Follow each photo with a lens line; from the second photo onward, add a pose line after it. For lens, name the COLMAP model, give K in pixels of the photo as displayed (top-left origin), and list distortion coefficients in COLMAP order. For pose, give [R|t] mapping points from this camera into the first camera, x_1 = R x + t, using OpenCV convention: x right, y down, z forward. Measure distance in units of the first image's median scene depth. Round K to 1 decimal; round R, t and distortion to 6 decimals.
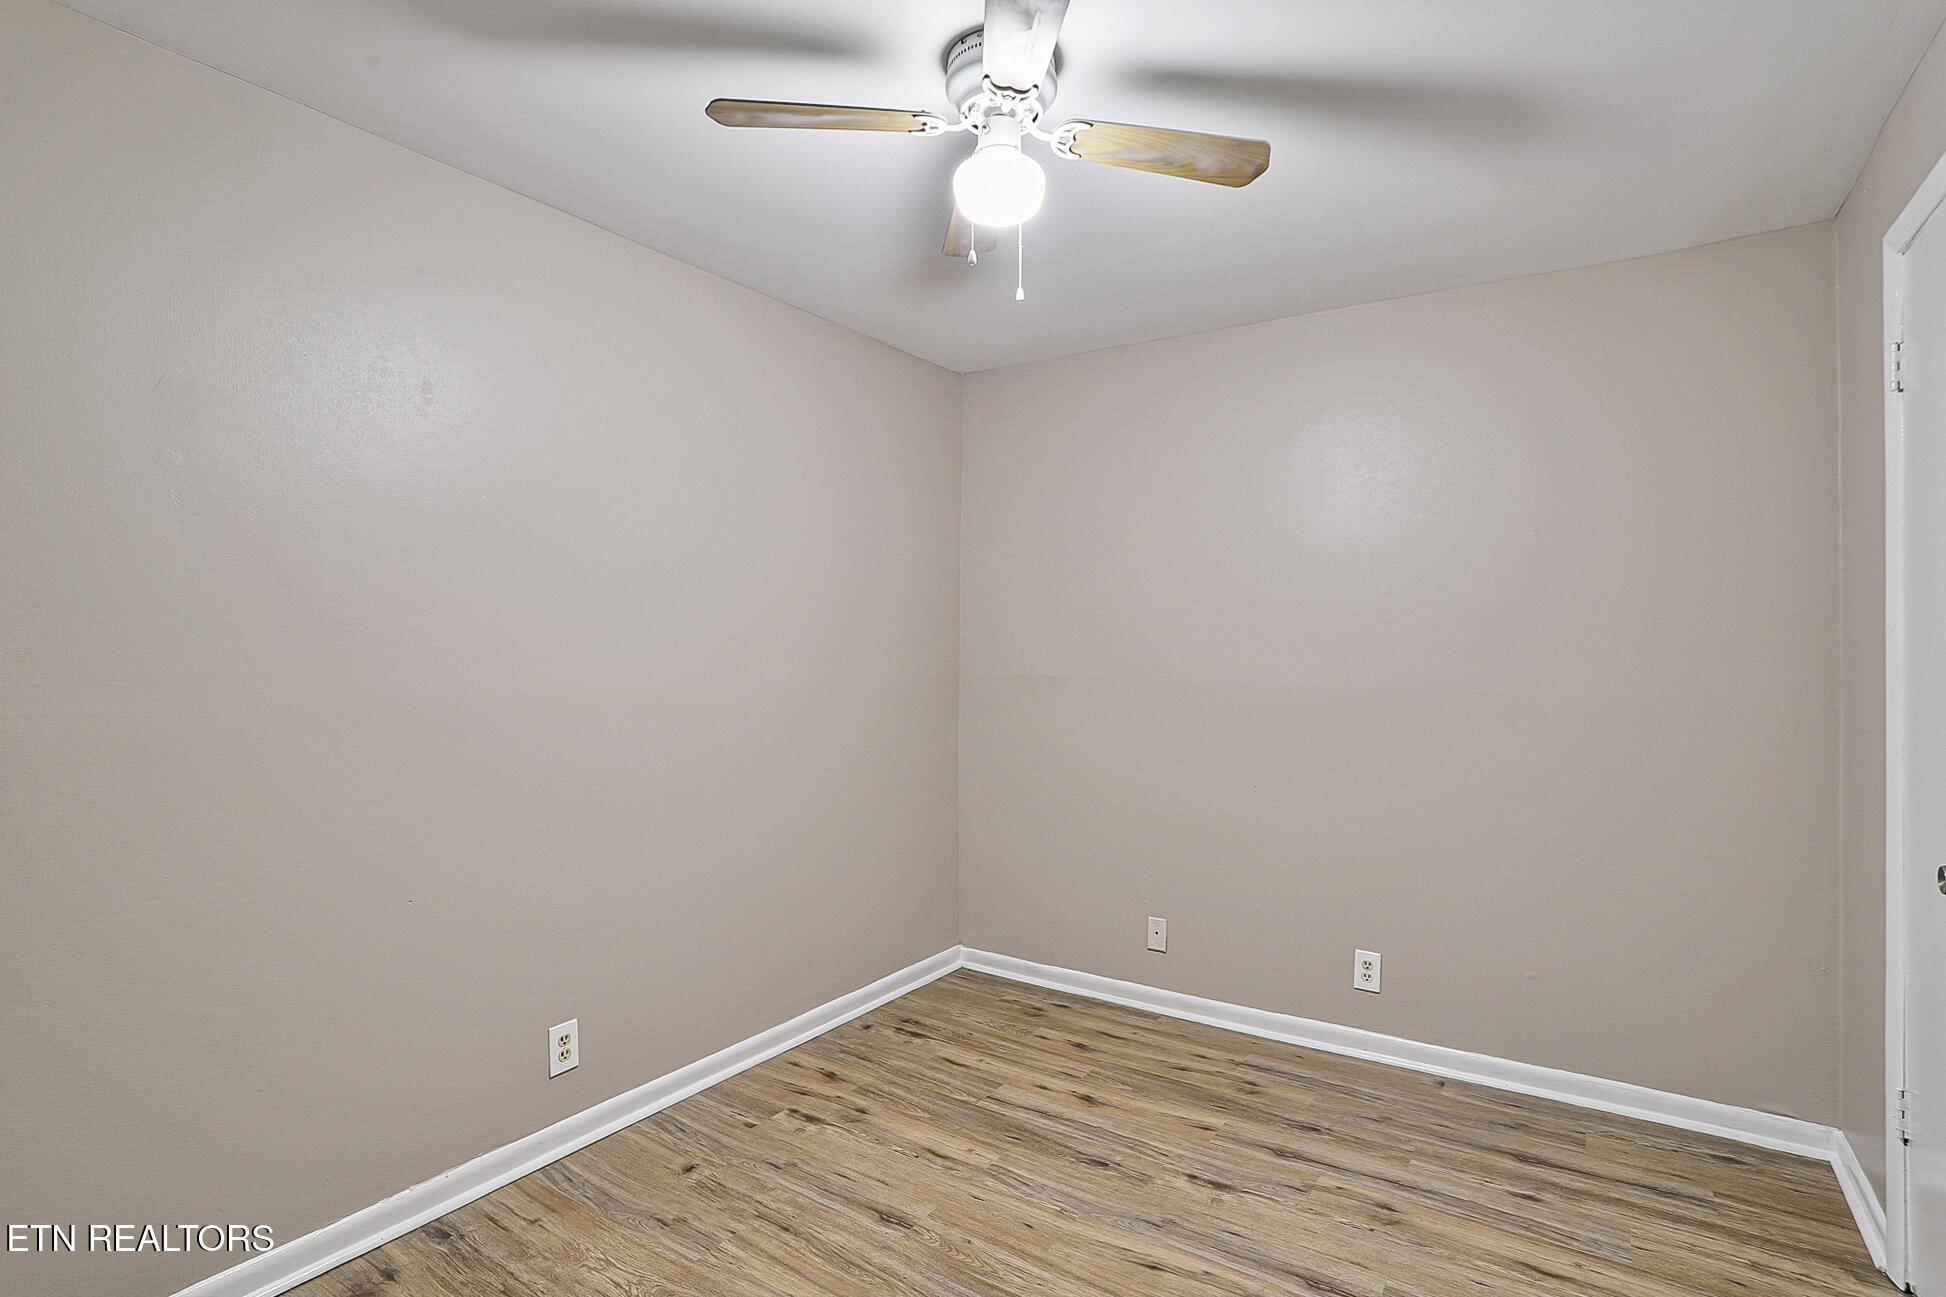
lens RADIAL K [[958.7, 0, 1026.1], [0, 958.7, 629.7], [0, 0, 1]] dist [-0.048596, 0.029500]
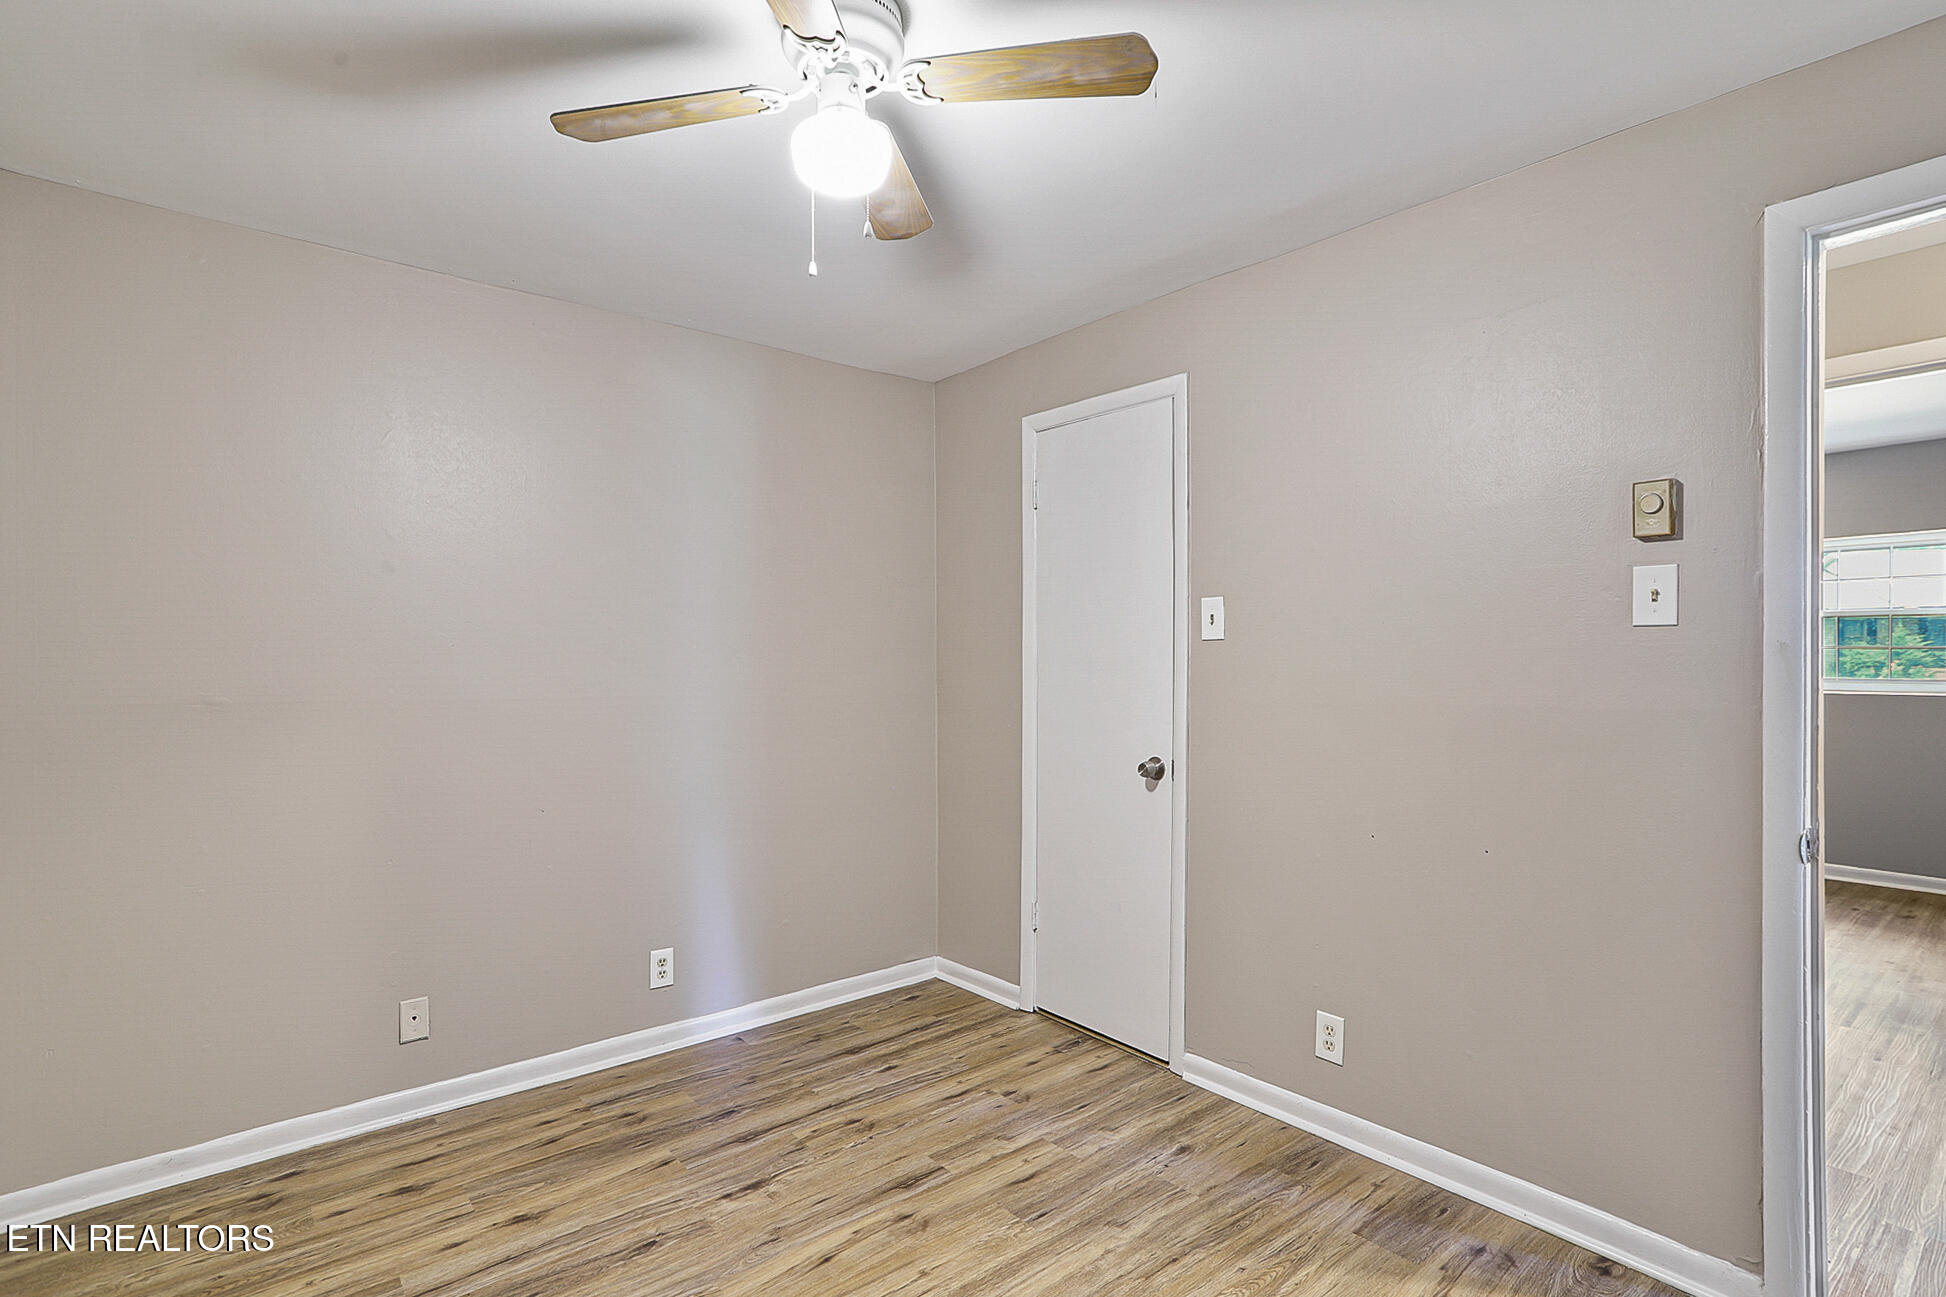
lens RADIAL K [[958.7, 0, 976.9], [0, 958.7, 656.4], [0, 0, 1]] dist [-0.048596, 0.029500]
pose [[0.289025, -0.000156, 0.957321, -0.640682], [-0.012402, 0.999915, 0.003908, 0.012707], [-0.957241, -0.013002, 0.288999, 0.447535]]
